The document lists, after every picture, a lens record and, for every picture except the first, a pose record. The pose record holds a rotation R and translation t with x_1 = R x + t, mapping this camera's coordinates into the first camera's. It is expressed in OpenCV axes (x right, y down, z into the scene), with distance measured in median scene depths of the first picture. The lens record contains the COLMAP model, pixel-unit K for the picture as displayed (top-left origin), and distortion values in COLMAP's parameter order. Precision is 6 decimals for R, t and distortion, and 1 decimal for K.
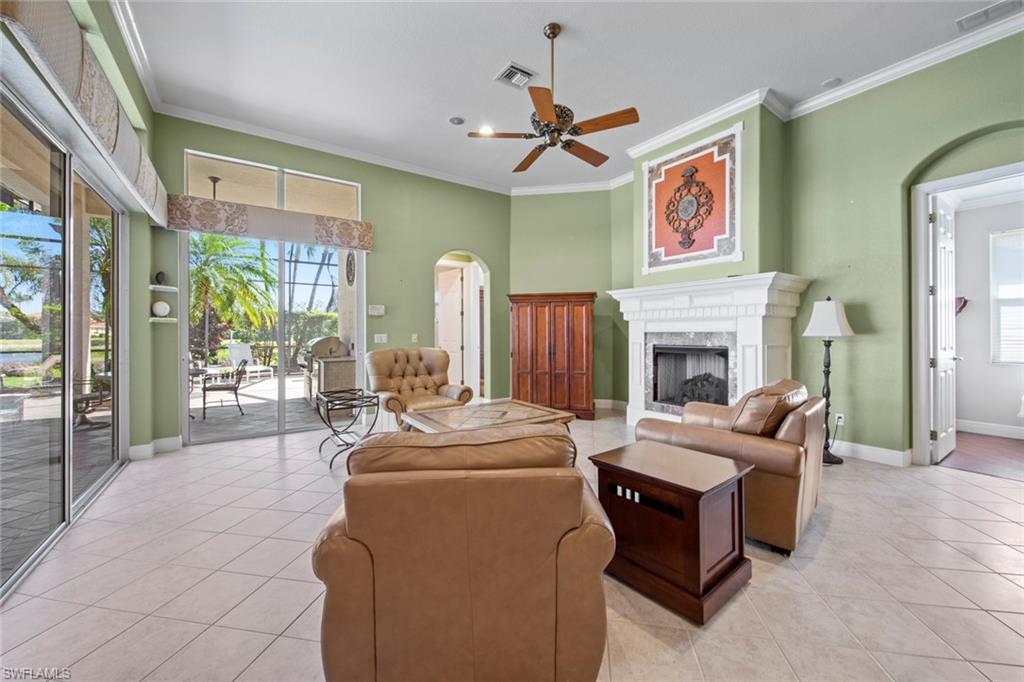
lens RADIAL K [[393.4, 0, 513.3], [0, 393.4, 334.5], [0, 0, 1]] dist [-0.000453, -0.000872]
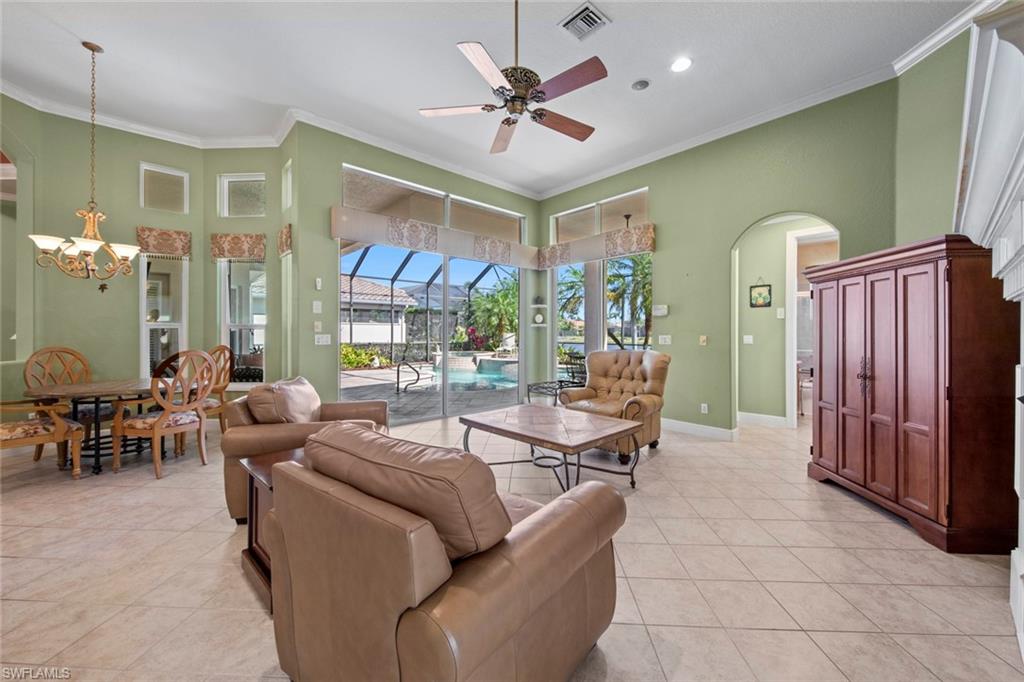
lens RADIAL K [[393.4, 0, 513.3], [0, 393.4, 332.6], [0, 0, 1]] dist [-0.000453, -0.000872]
pose [[0.118457, 0.002785, -0.992955, 0.675721], [-0.006859, 0.999975, 0.001987, -0.008069], [0.992936, 0.006575, 0.118473, 0.628911]]
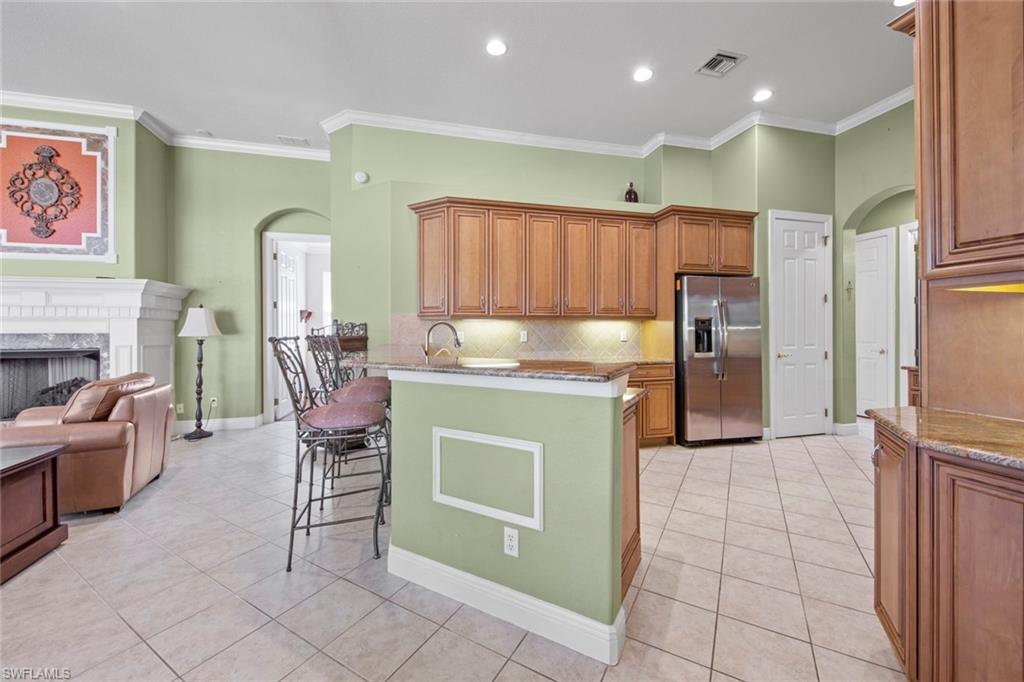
lens RADIAL K [[393.4, 0, 514.5], [0, 393.4, 332.2], [0, 0, 1]] dist [-0.000453, -0.000872]
pose [[0.343472, -0.001058, 0.939162, -0.022245], [0.009300, 0.999954, -0.002275, 0.002911], [-0.939117, 0.009515, 0.343466, -0.328572]]
